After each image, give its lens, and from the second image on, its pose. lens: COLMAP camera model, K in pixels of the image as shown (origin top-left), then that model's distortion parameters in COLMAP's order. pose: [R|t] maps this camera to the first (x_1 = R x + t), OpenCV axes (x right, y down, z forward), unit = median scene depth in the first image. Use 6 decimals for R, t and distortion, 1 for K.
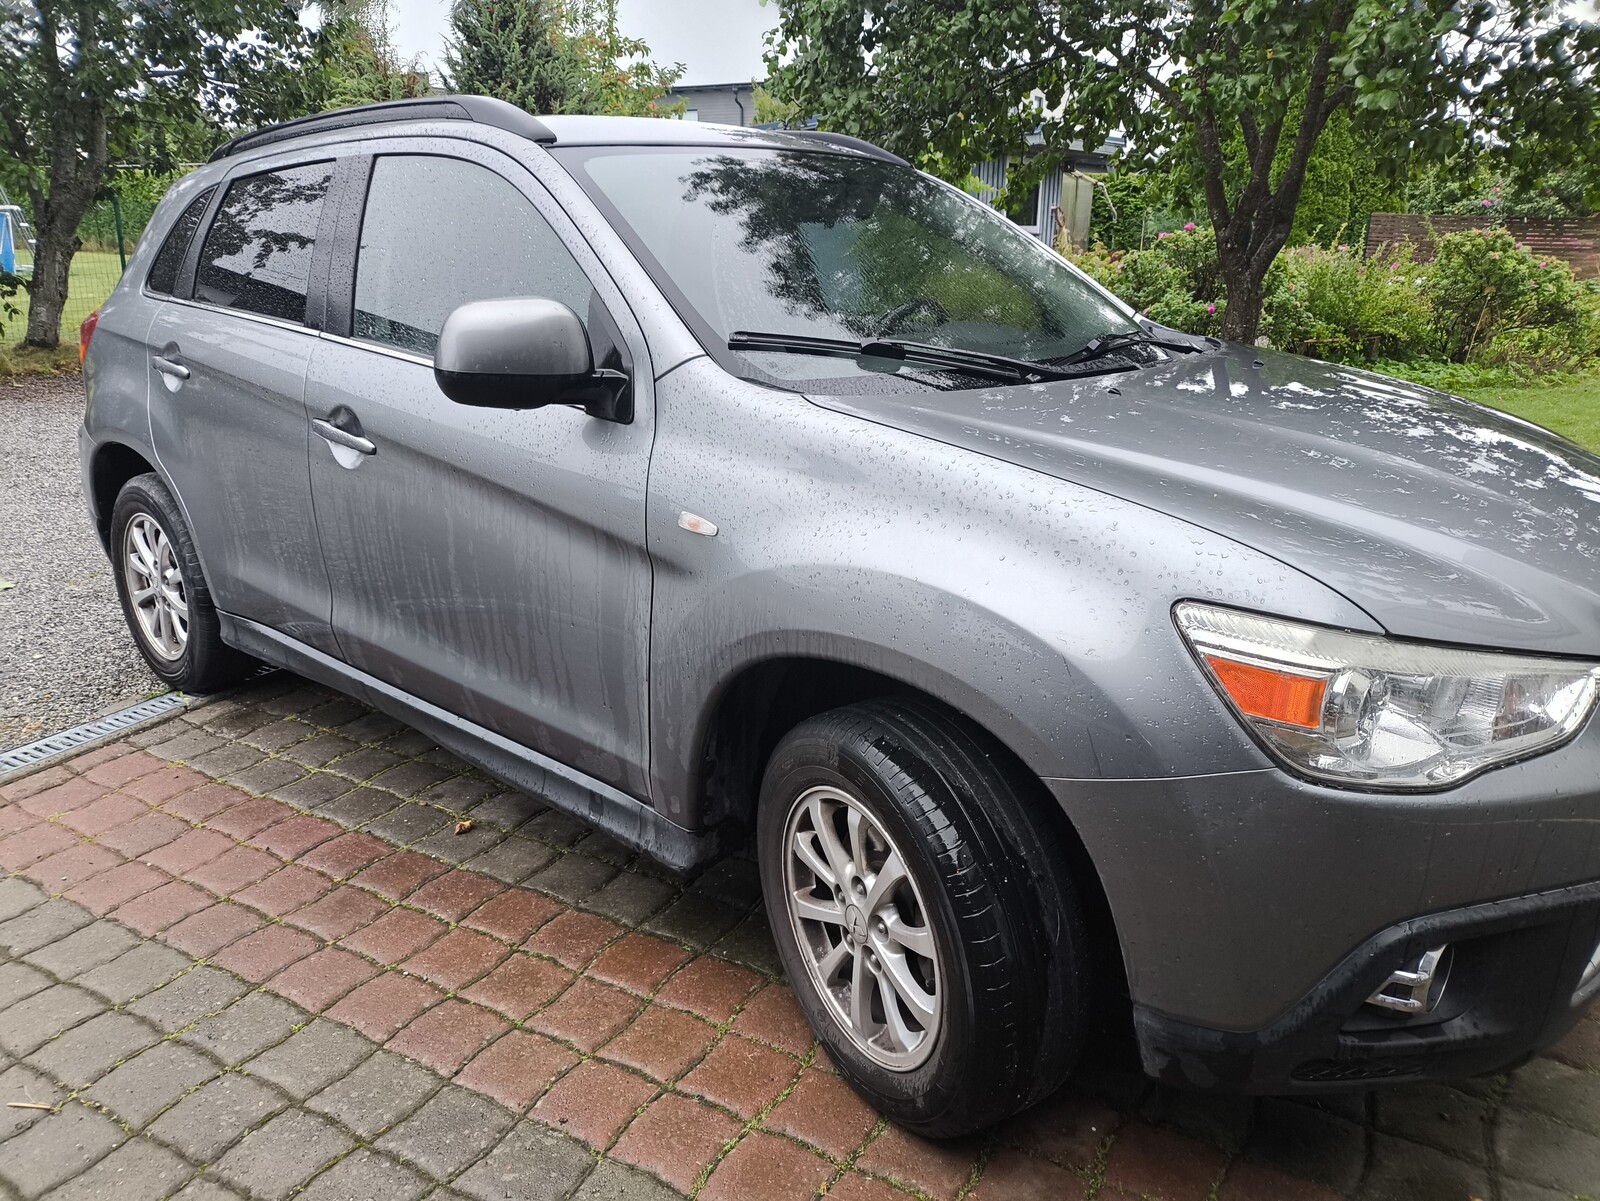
lens RADIAL K [[1190.6, 0, 802.8], [0, 1190.6, 601.4], [0, 0, 1]] dist [0.046106, -0.043407]
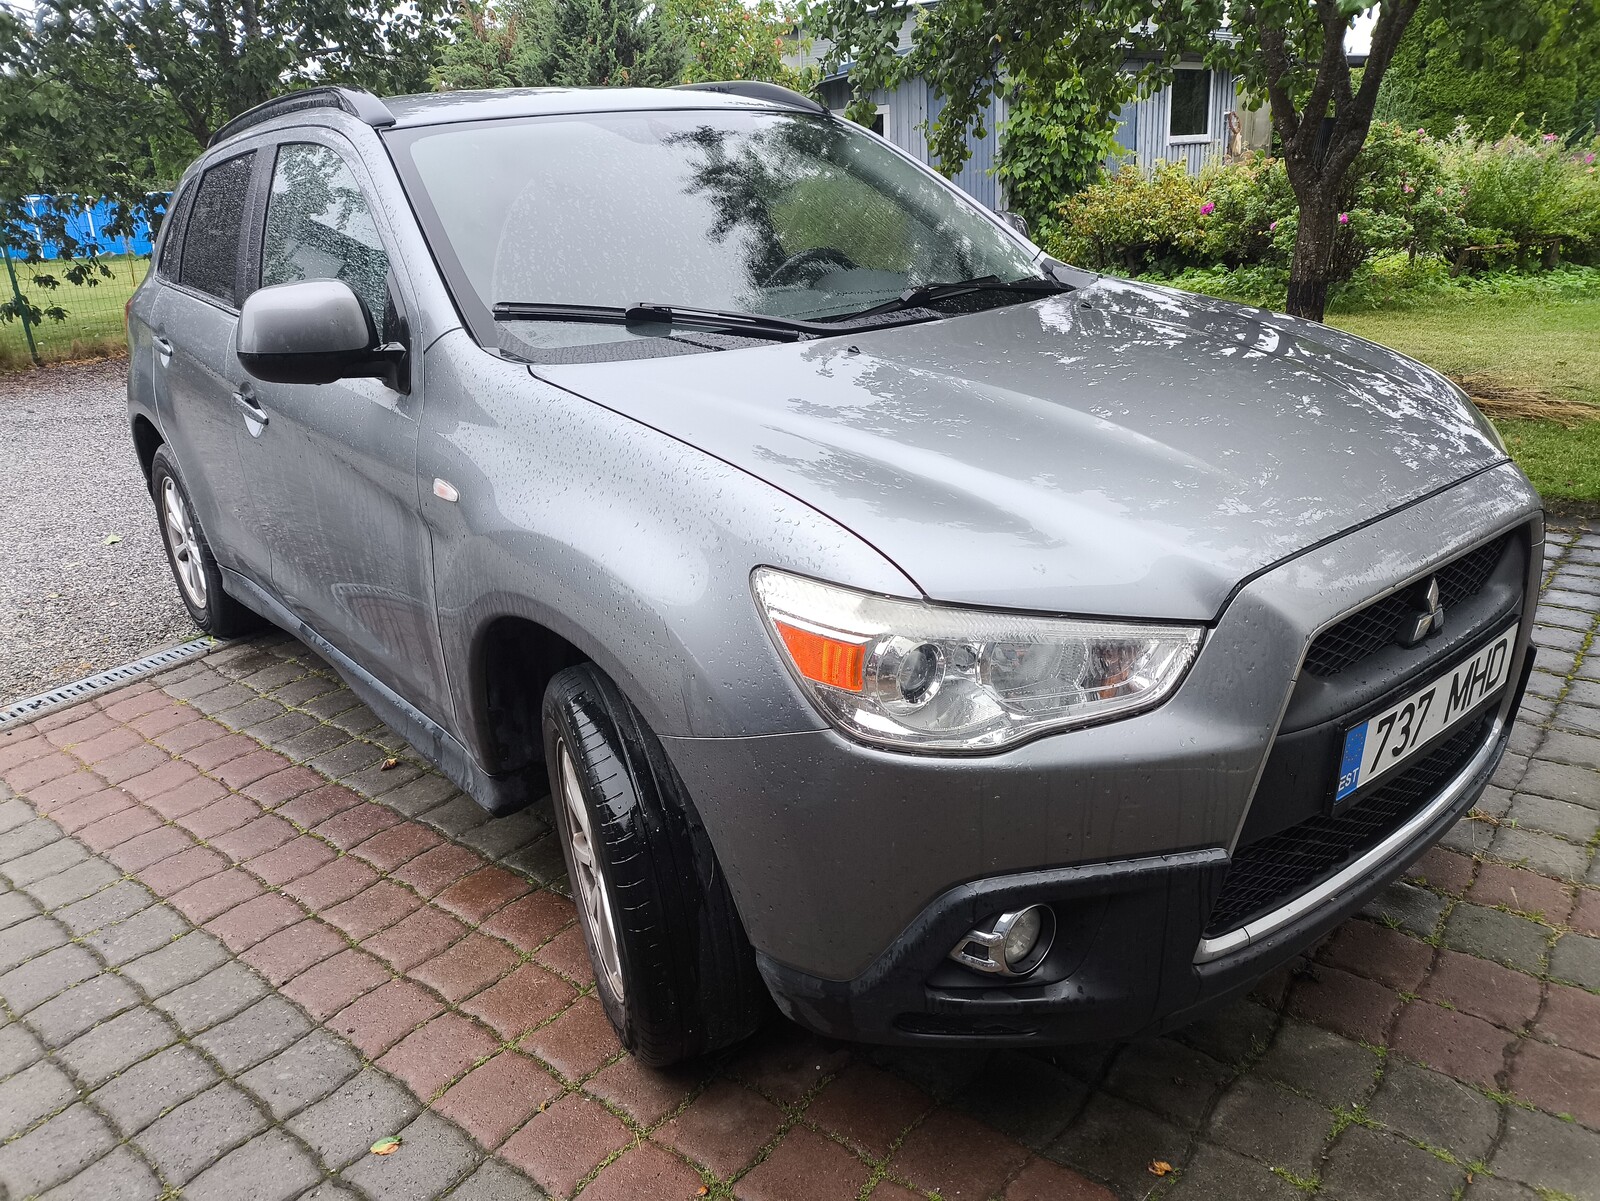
lens RADIAL K [[1190.6, 0, 792.7], [0, 1190.6, 601.8], [0, 0, 1]] dist [0.046106, -0.043407]
pose [[0.984553, -0.001857, -0.175074, 0.349718], [0.011203, 0.998563, 0.052412, -0.015658], [0.174725, -0.053564, 0.983159, -0.001035]]
